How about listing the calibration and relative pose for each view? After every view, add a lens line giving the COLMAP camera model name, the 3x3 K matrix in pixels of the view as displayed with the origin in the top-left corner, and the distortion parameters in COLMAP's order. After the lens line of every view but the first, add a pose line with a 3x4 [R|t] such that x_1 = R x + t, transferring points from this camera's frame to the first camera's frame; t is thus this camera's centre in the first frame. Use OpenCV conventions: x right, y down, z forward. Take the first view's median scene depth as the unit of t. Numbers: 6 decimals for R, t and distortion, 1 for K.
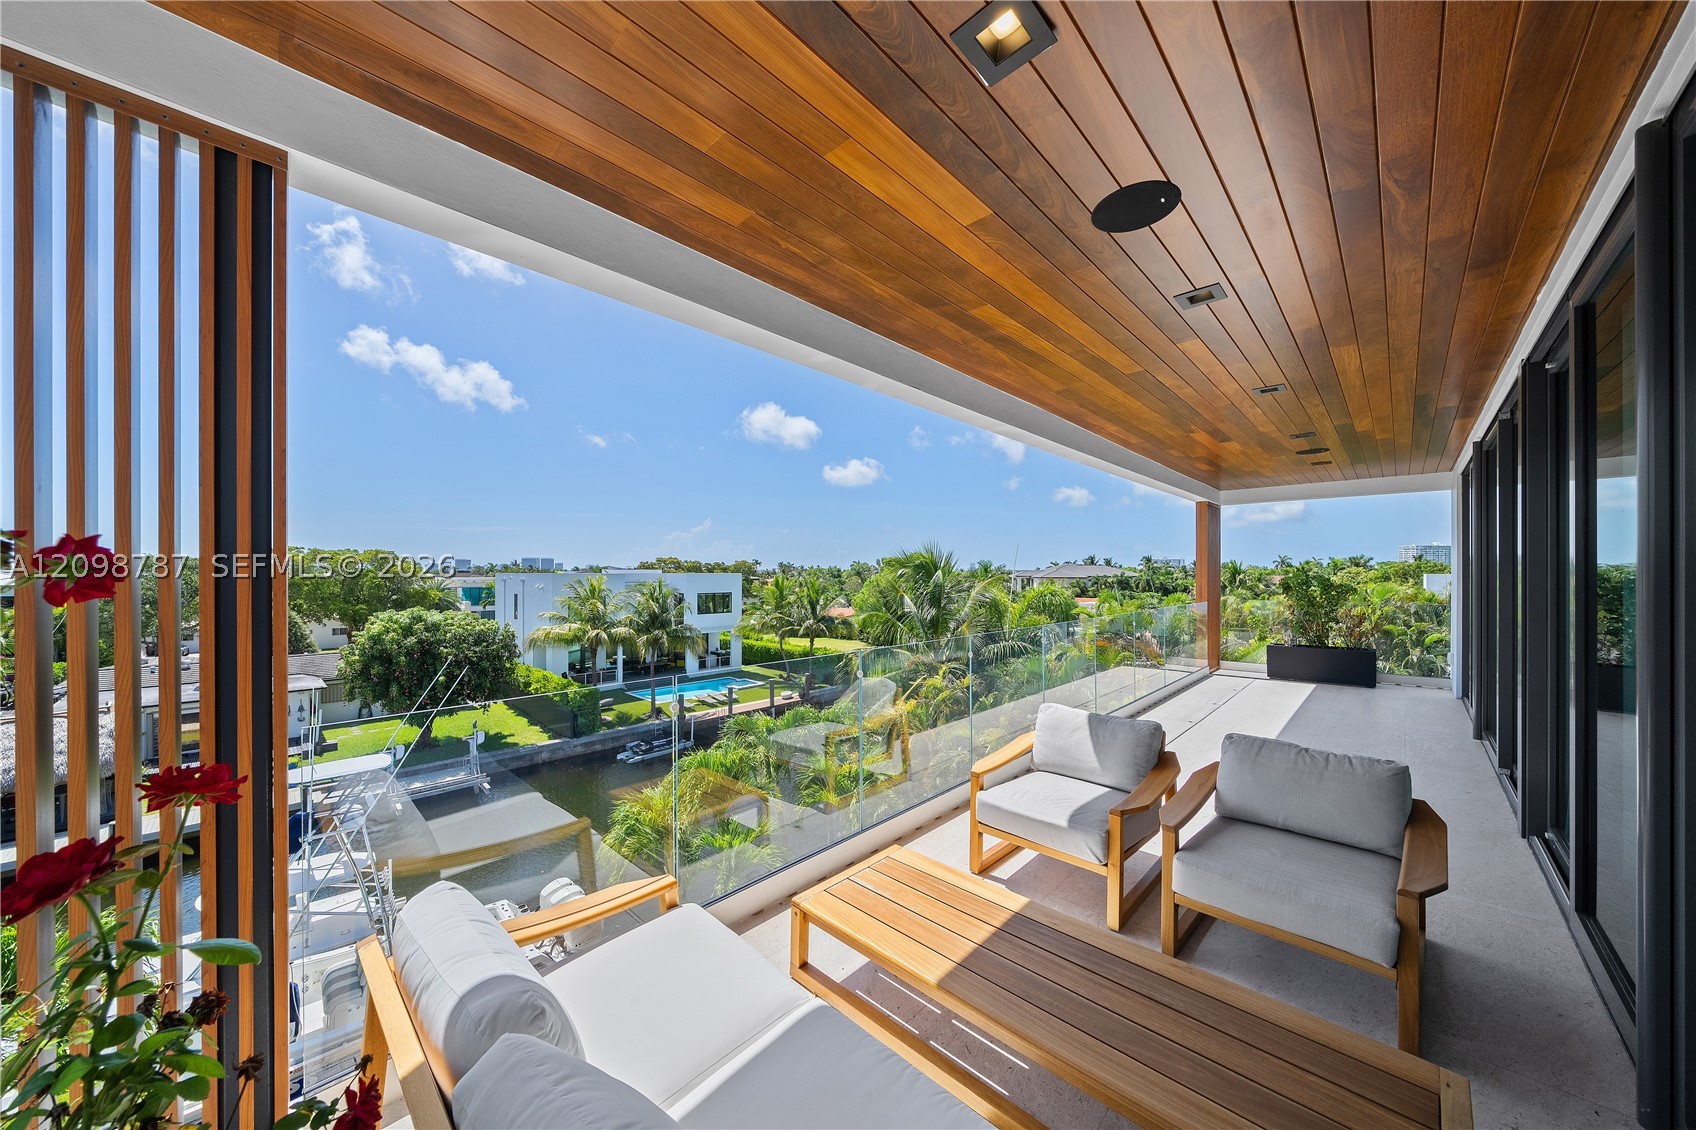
lens RADIAL K [[583.3, 0, 845.2], [0, 583.3, 569.6], [0, 0, 1]] dist [-0.001432, -0.000153]
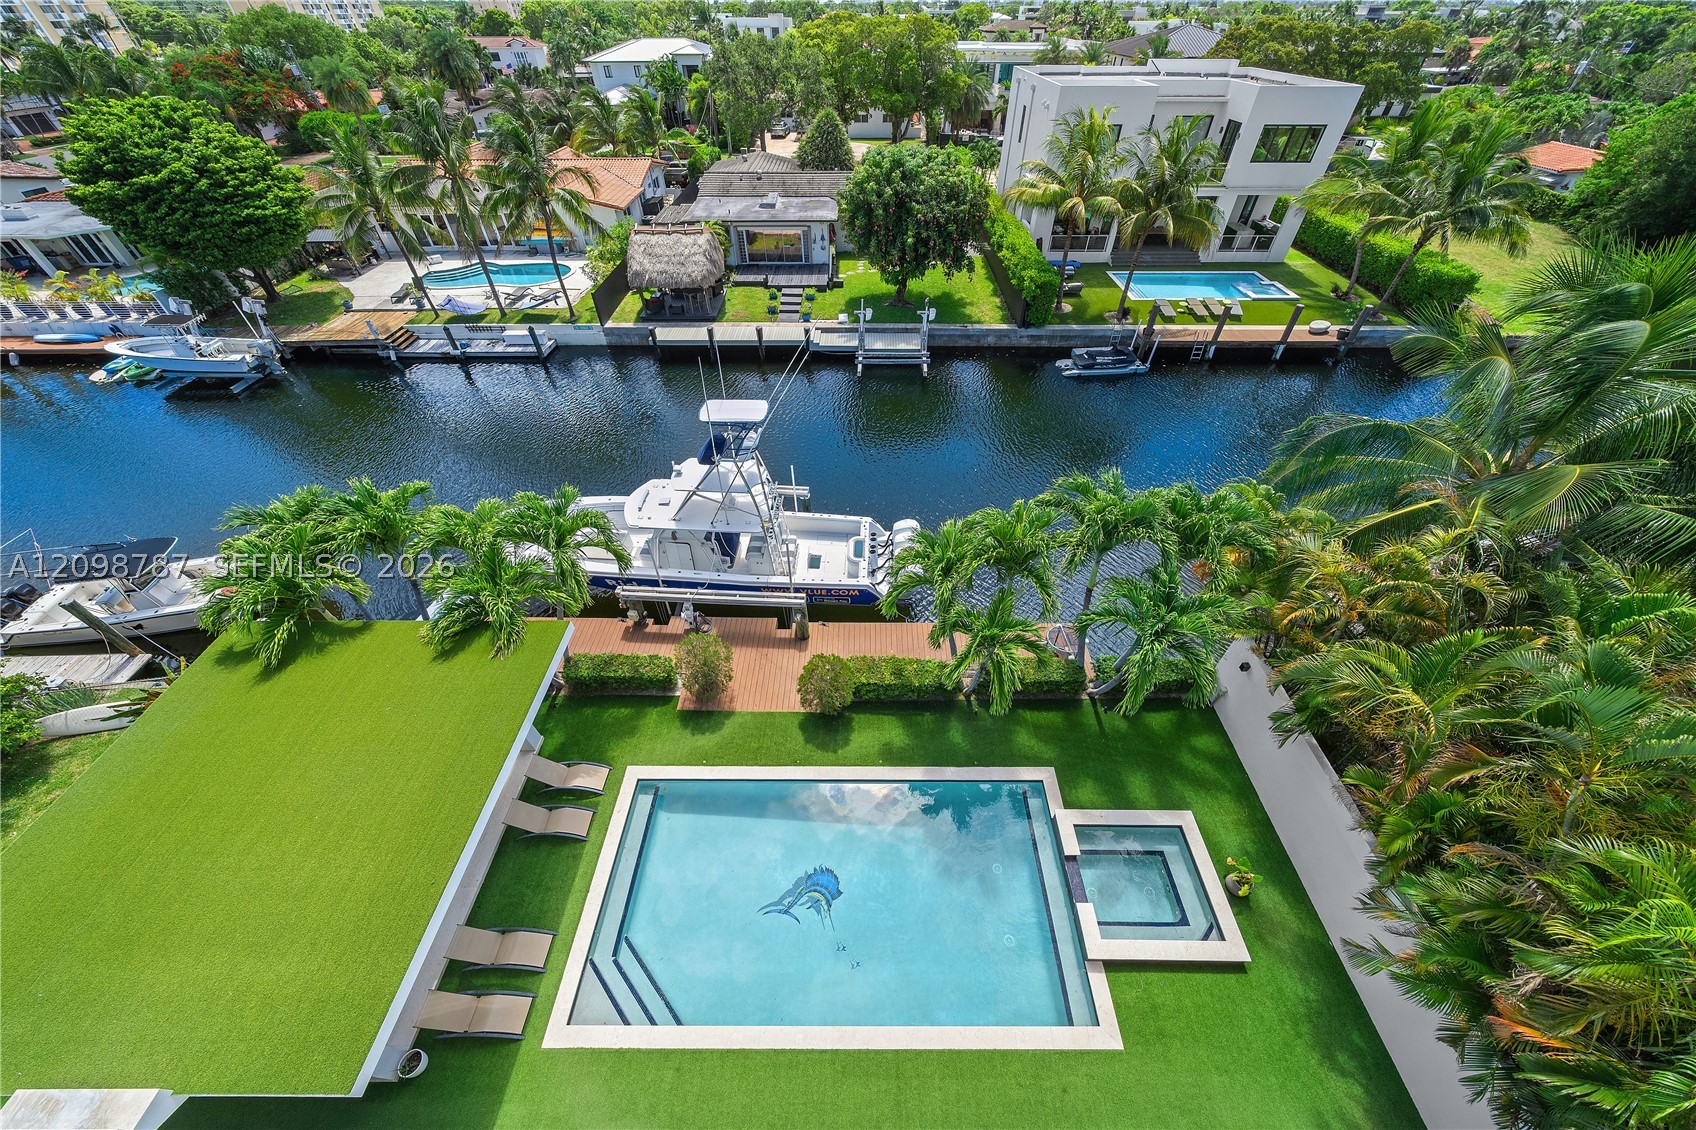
lens RADIAL K [[587.5, 0, 855.5], [0, 587.5, 567.4], [0, 0, 1]] dist [0.000190, 0.000001]
pose [[0.689598, 0.504856, -0.519206, 0.030395], [-0.001077, 0.717659, 0.696394, -0.074802], [0.724191, -0.479673, 0.495440, 0.115548]]
